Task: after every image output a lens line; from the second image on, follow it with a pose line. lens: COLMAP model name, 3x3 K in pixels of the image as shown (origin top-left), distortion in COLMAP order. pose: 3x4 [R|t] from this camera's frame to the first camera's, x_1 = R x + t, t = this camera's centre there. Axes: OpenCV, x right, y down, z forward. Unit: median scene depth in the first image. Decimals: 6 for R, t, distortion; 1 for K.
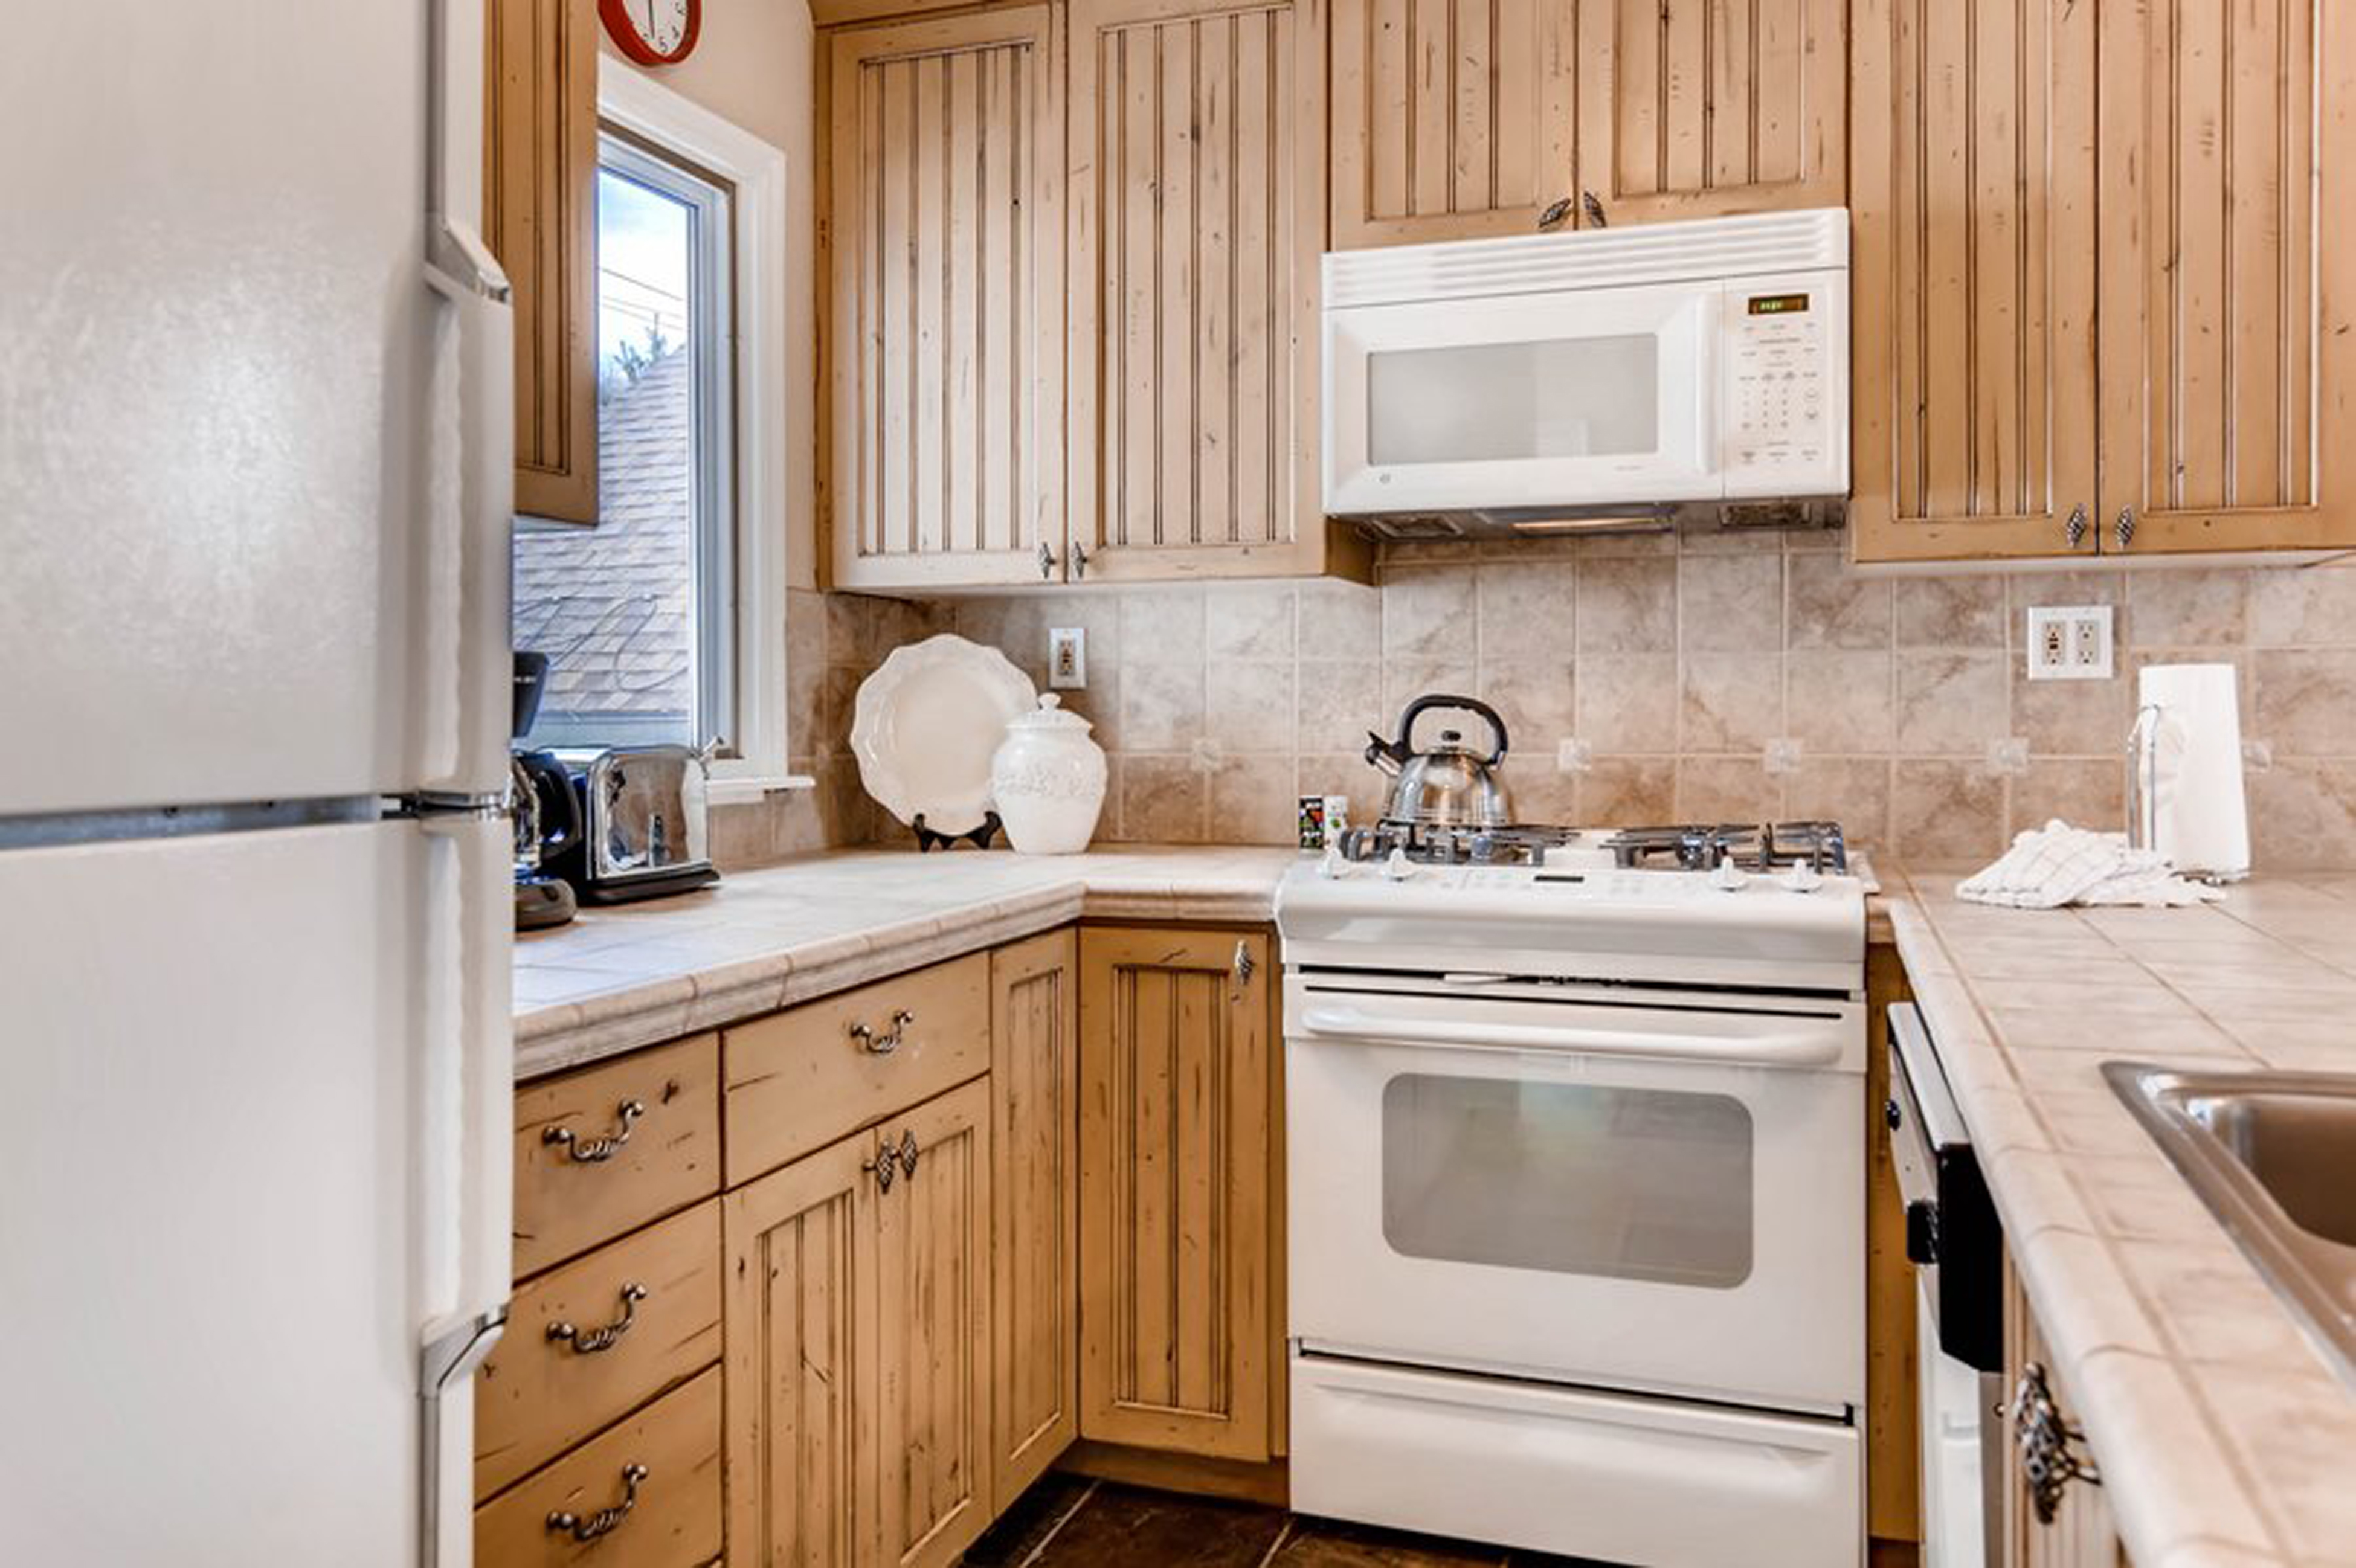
lens RADIAL K [[1731.0, 0, 1178.0], [0, 1731.0, 784.0], [0, 0, 1]] dist [0.000544, 0.001527]
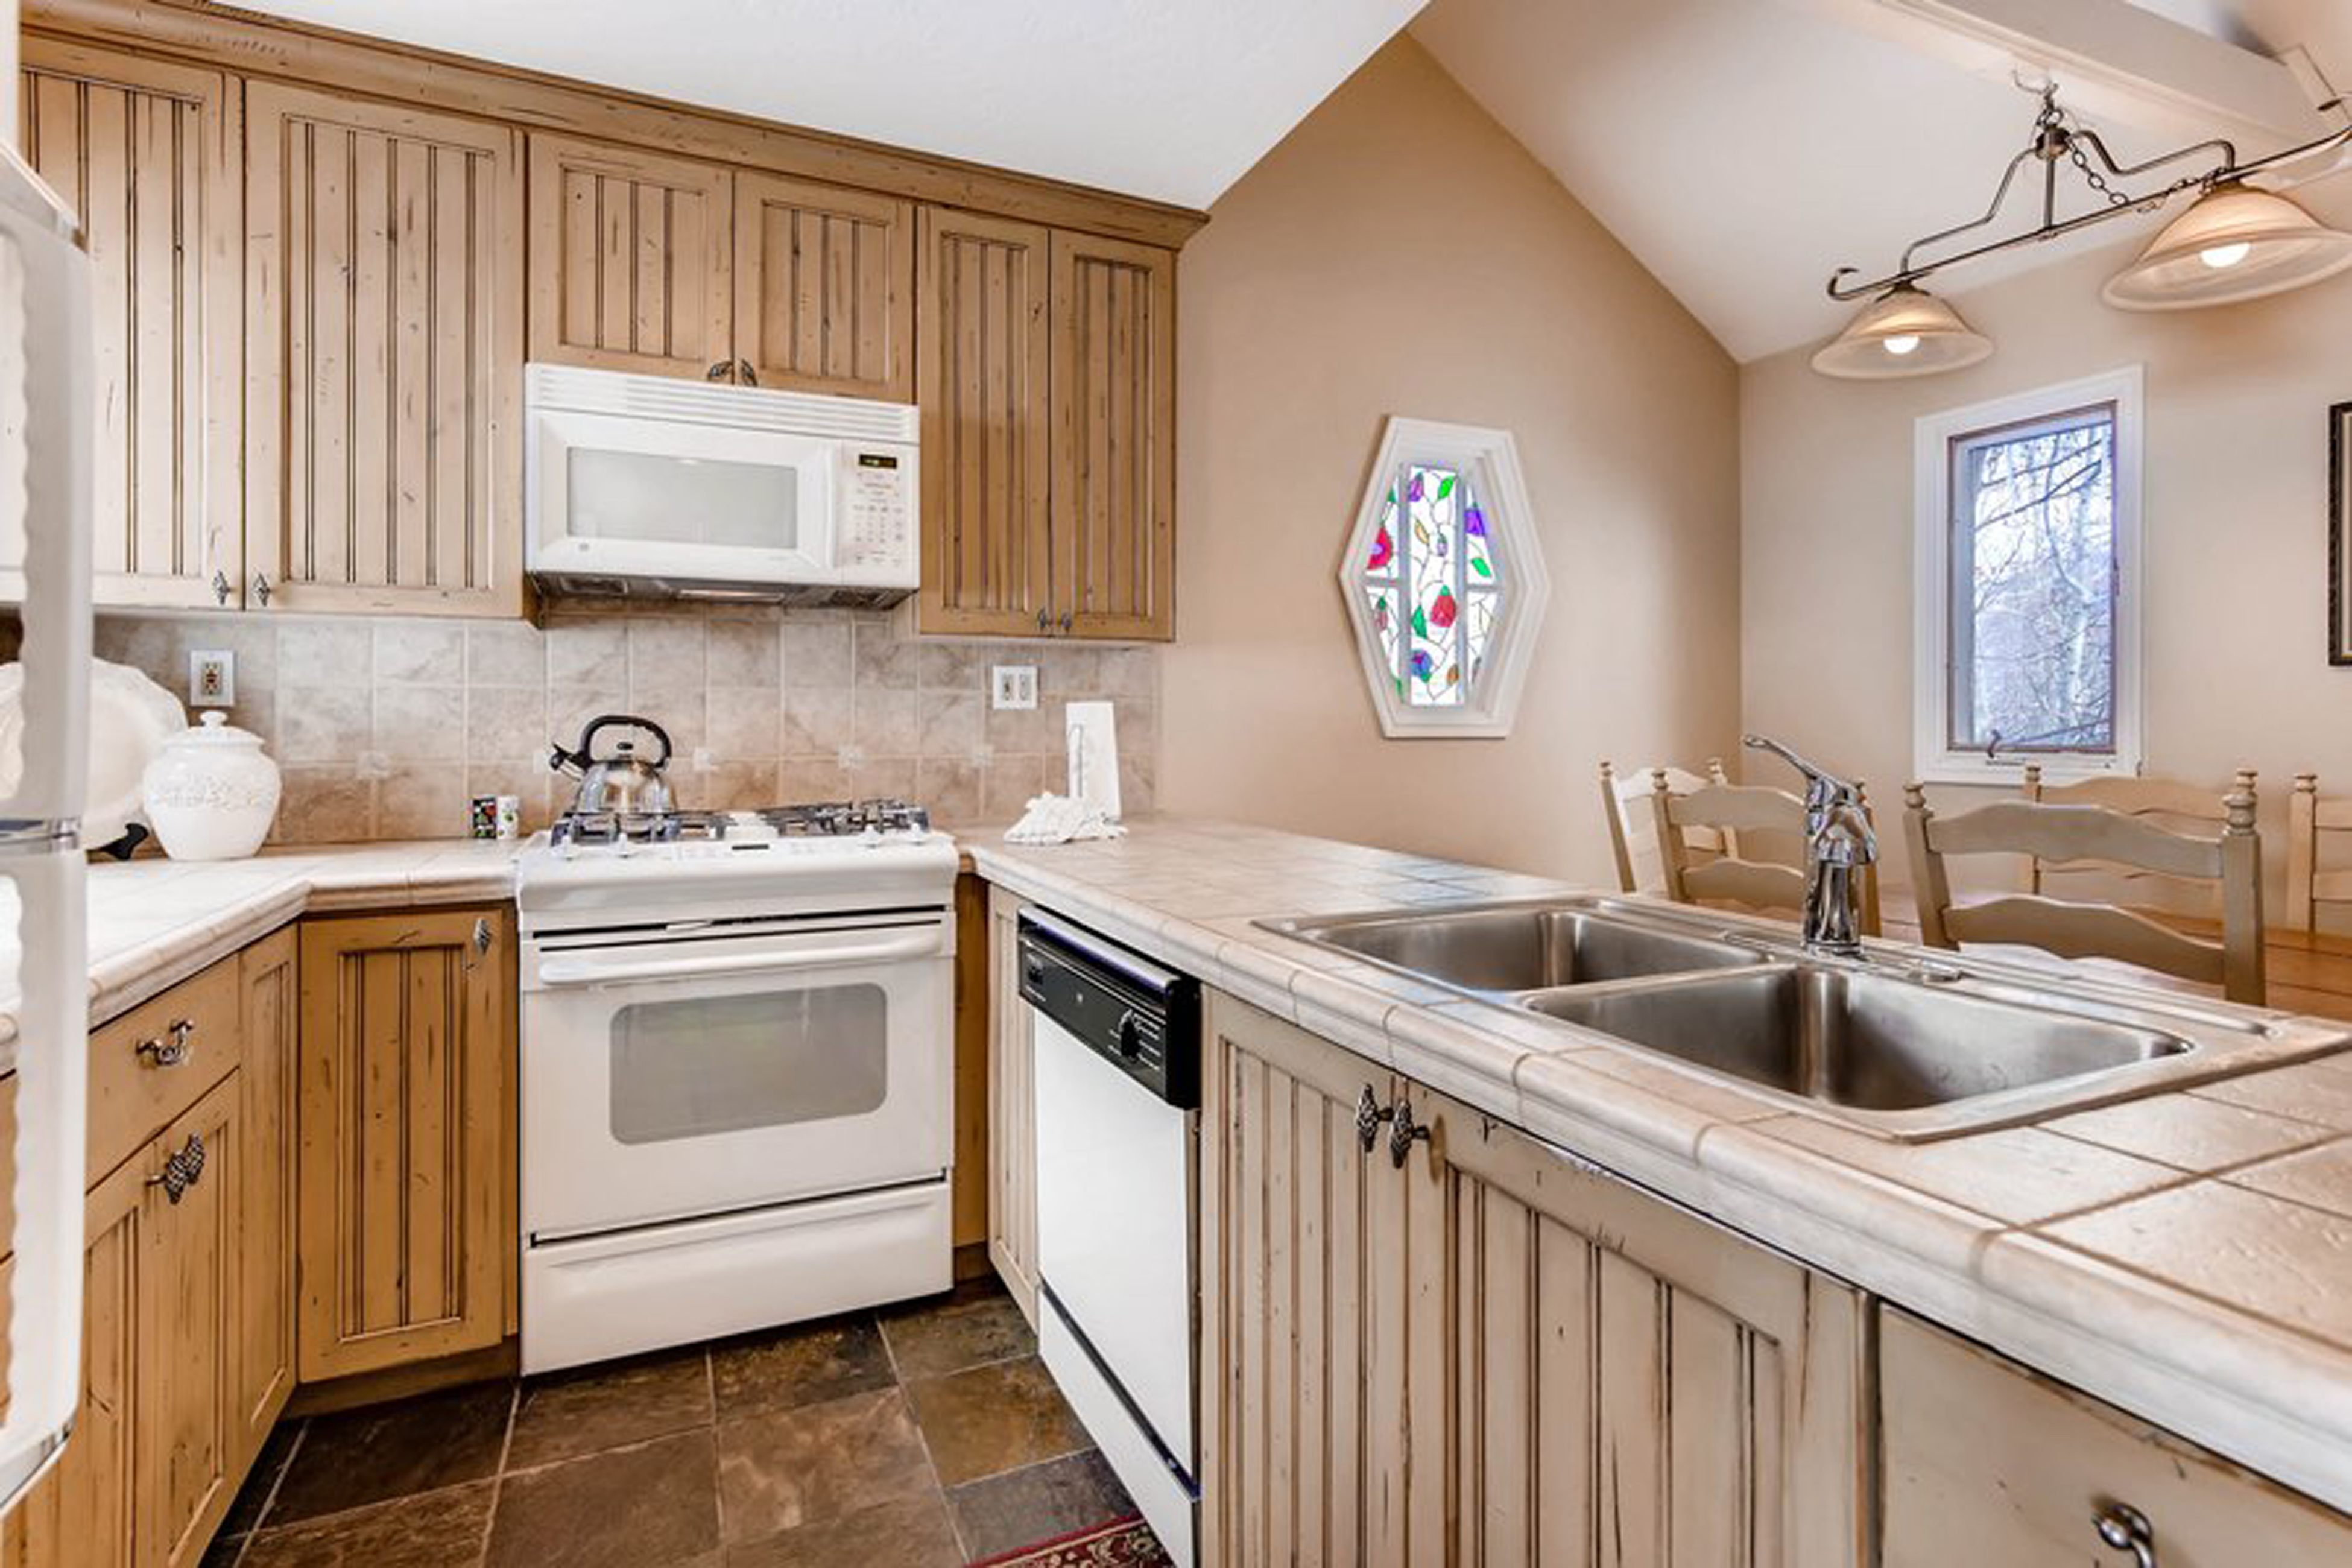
lens RADIAL K [[1156.5, 0, 1145.9], [0, 1156.5, 768.5], [0, 0, 1]] dist [0.001963, 0.000980]
pose [[0.730890, -0.023395, 0.682094, -0.162134], [0.028578, 0.999585, 0.003662, -0.002908], [-0.681897, 0.016816, 0.731255, 0.085609]]
